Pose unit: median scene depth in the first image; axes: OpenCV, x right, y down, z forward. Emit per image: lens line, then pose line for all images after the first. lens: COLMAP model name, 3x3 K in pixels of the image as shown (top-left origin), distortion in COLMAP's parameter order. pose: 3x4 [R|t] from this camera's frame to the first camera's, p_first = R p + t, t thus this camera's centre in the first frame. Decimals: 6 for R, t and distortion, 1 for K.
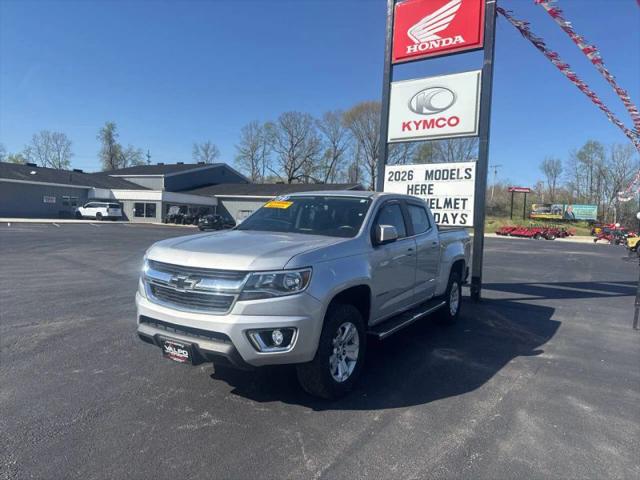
lens RADIAL K [[448.8, 0, 316.0], [0, 448.8, 240.9], [0, 0, 1]] dist [0.078526, -0.098361]
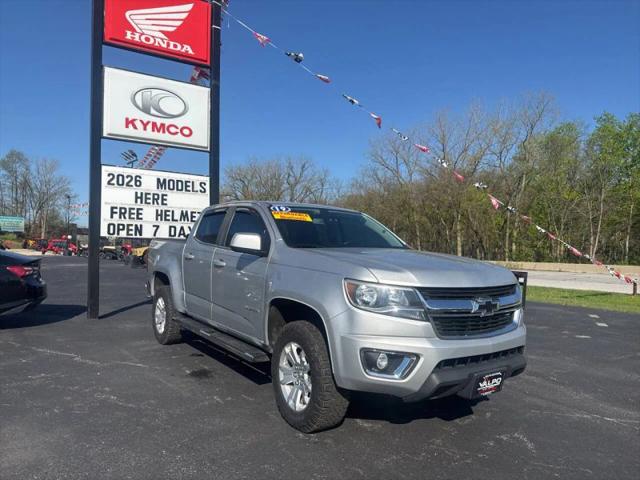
lens RADIAL K [[448.8, 0, 323.7], [0, 448.8, 242.1], [0, 0, 1]] dist [0.078526, -0.098361]
pose [[0.377770, -0.019682, 0.925690, -0.474034], [0.041126, 0.999144, 0.004460, -0.019549], [-0.924985, 0.036385, 0.378257, 0.360352]]
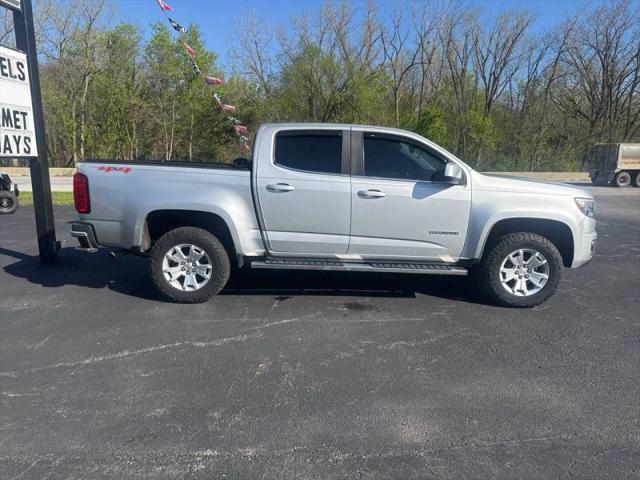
lens RADIAL K [[448.8, 0, 322.2], [0, 448.8, 242.6], [0, 0, 1]] dist [0.078526, -0.098361]
pose [[-0.536093, -0.196342, 0.821008, -0.429384], [0.008439, 0.971280, 0.237790, -0.062008], [-0.844117, 0.134406, -0.519040, 0.965326]]
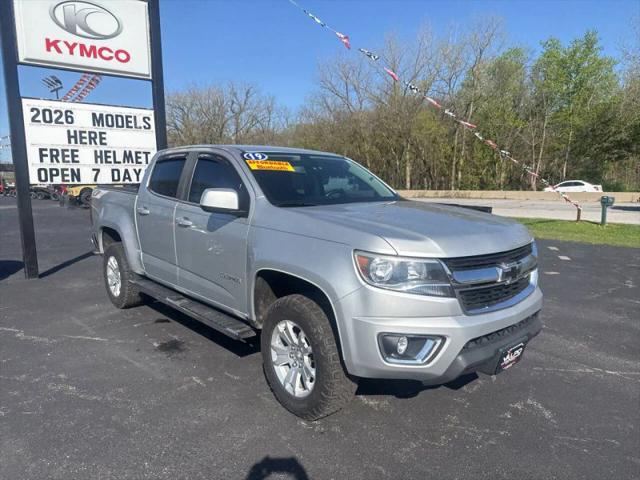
lens RADIAL K [[448.8, 0, 325.8], [0, 448.8, 239.8], [0, 0, 1]] dist [0.078526, -0.098361]
pose [[0.265193, -0.168005, 0.949446, -0.427596], [0.061373, 0.985647, 0.157268, -0.041224], [-0.962240, 0.016564, 0.271698, 0.414046]]
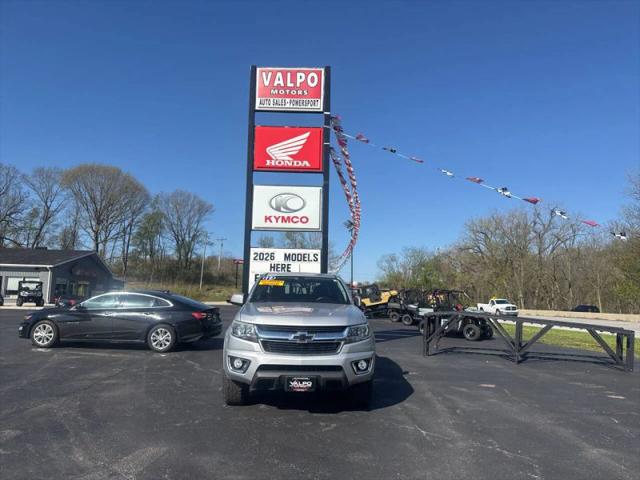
lens RADIAL K [[448.8, 0, 326.3], [0, 448.8, 242.6], [0, 0, 1]] dist [0.078526, -0.098361]
pose [[0.806288, 0.048007, 0.589571, -0.435468], [0.039719, 0.990058, -0.134937, -0.006274], [-0.590188, 0.132215, 0.796365, -0.119150]]
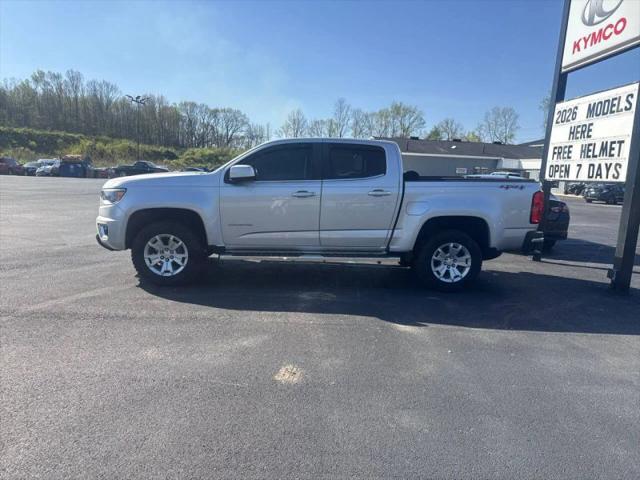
lens RADIAL K [[448.8, 0, 315.9], [0, 448.8, 242.7], [0, 0, 1]] dist [0.078526, -0.098361]
pose [[0.595375, 0.112917, -0.795474, 0.590129], [-0.062762, 0.993586, 0.094064, 0.020942], [0.800993, -0.006078, 0.598643, 0.224093]]
